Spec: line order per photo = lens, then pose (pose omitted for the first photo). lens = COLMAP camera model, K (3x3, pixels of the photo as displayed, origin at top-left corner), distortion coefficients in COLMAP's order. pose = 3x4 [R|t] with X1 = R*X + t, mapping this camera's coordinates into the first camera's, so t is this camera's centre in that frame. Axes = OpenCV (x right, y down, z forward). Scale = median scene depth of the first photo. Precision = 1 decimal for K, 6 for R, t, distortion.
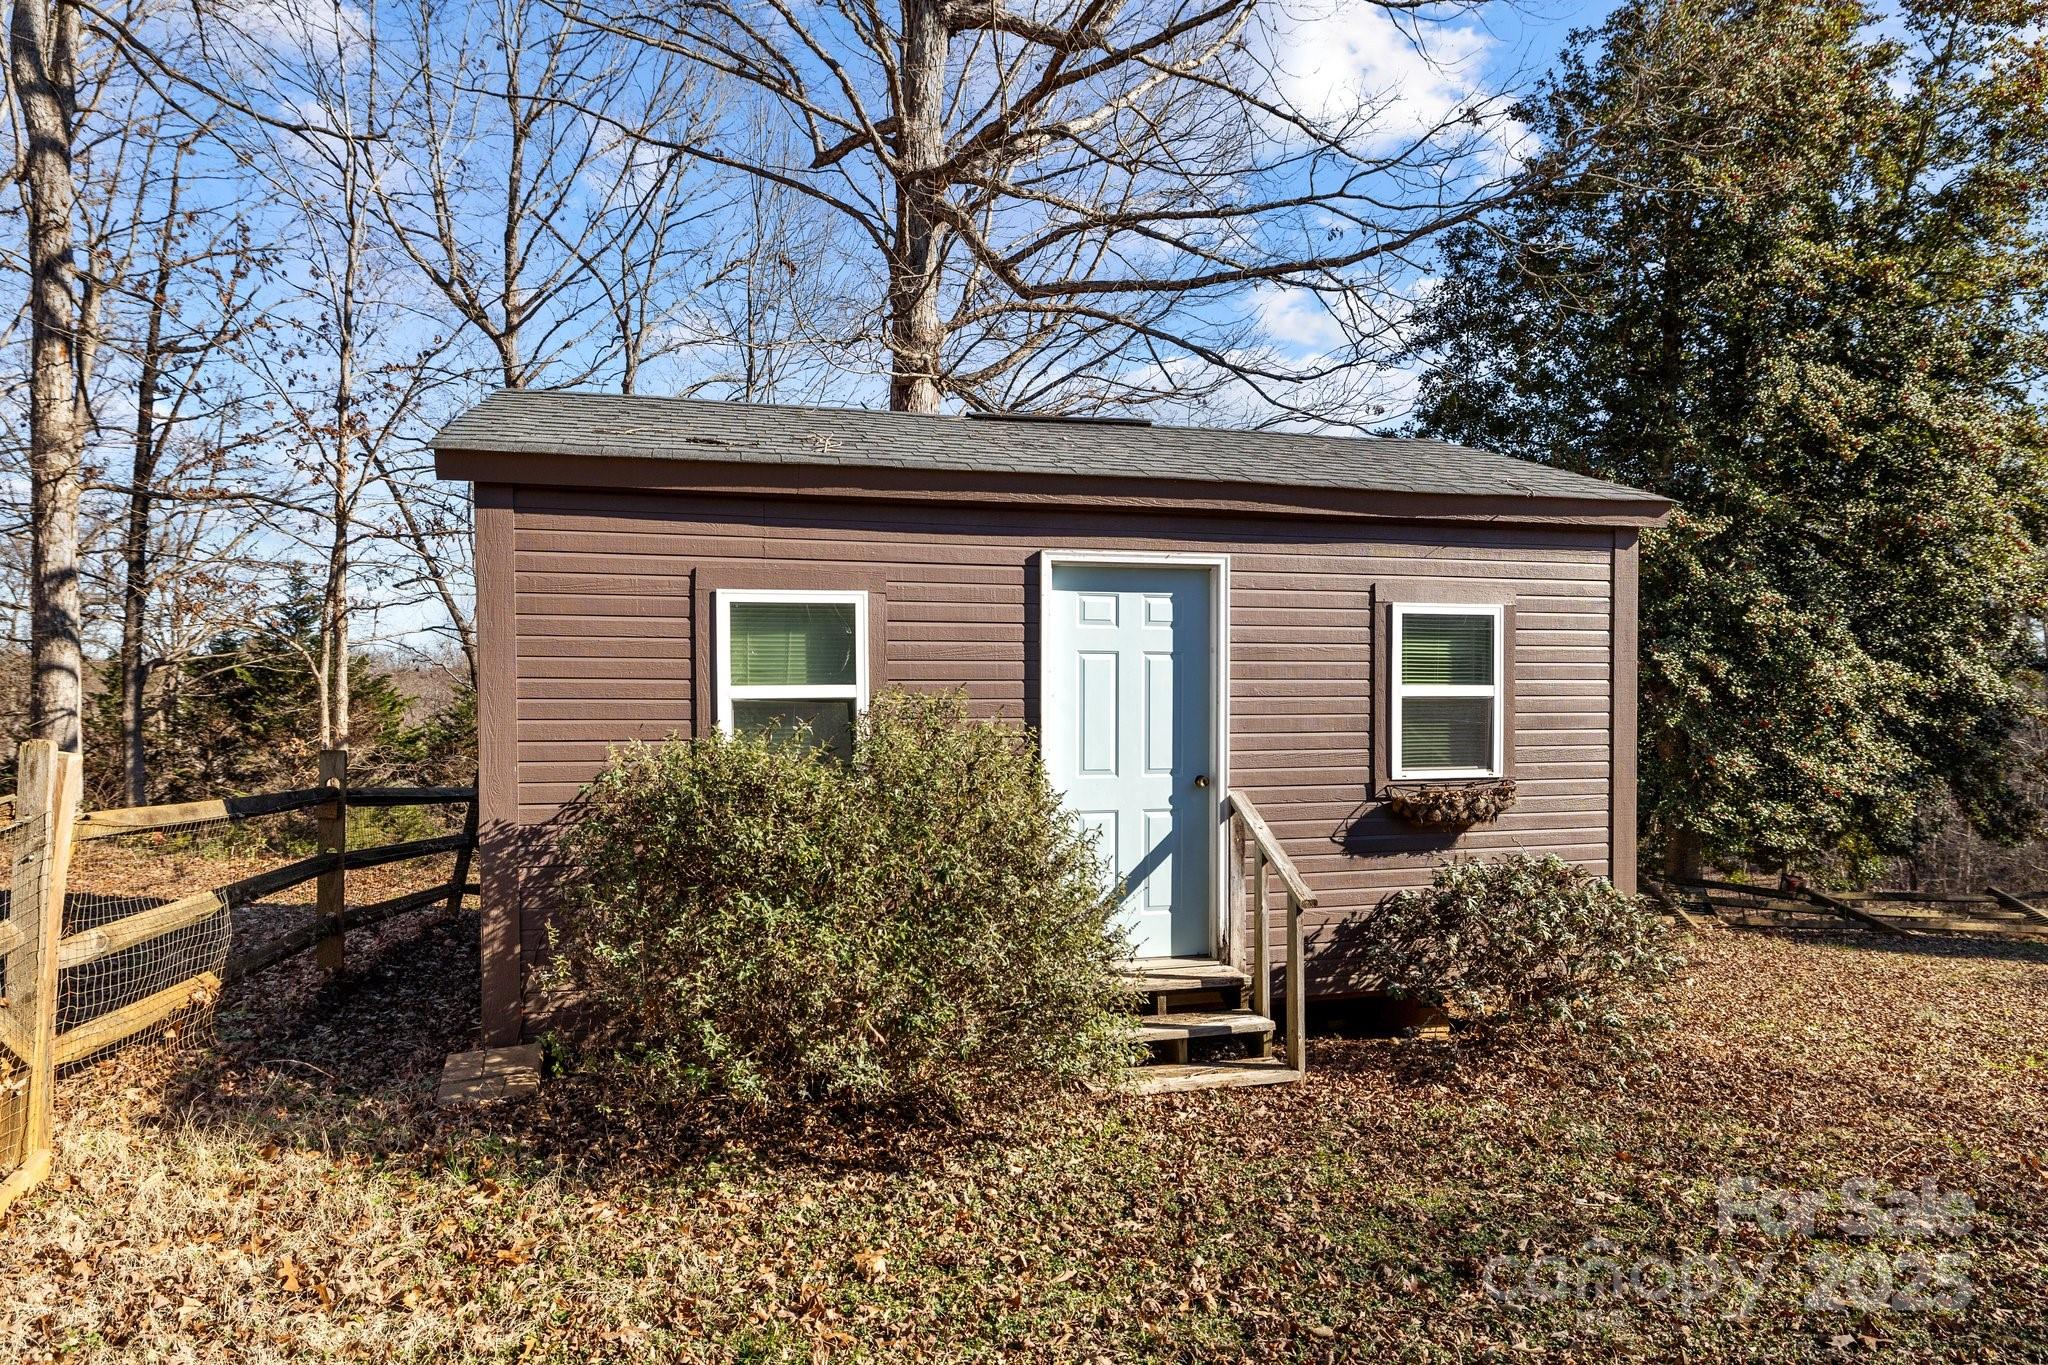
lens RADIAL K [[1208.4, 0, 1024.0], [0, 1208.4, 682.5], [0, 0, 1]] dist [-0.004087, -0.000898]
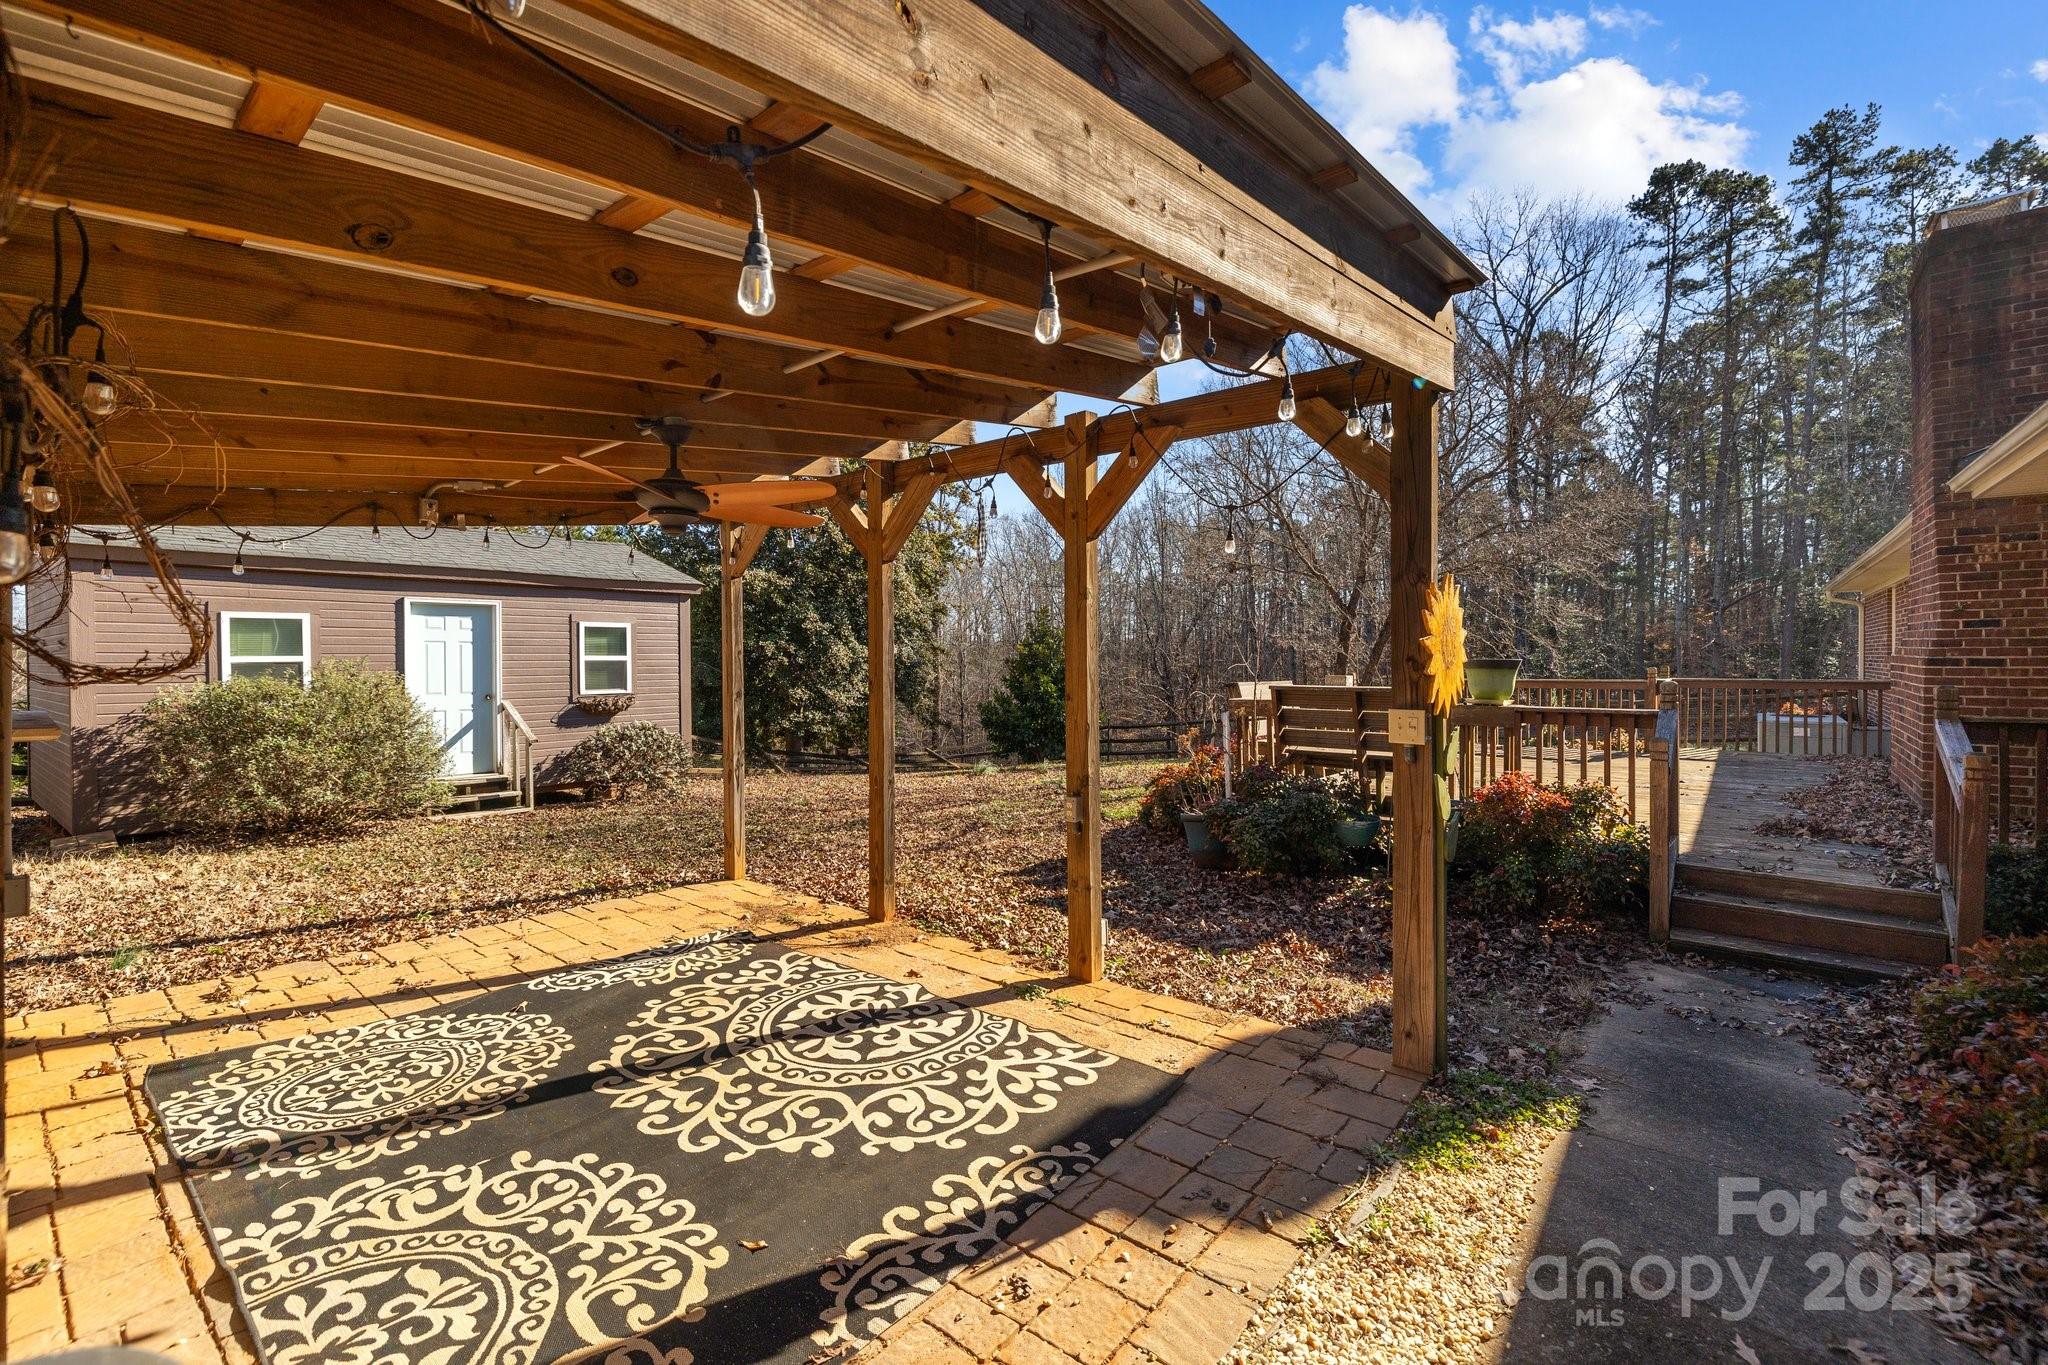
lens RADIAL K [[867.3, 0, 1013.5], [0, 867.3, 654.4], [0, 0, 1]] dist [0.000357, 0.000797]
pose [[0.799137, -0.002880, 0.601142, -0.049513], [0.006533, 0.999971, -0.003894, 0.012218], [-0.601113, 0.007039, 0.799133, -0.953888]]
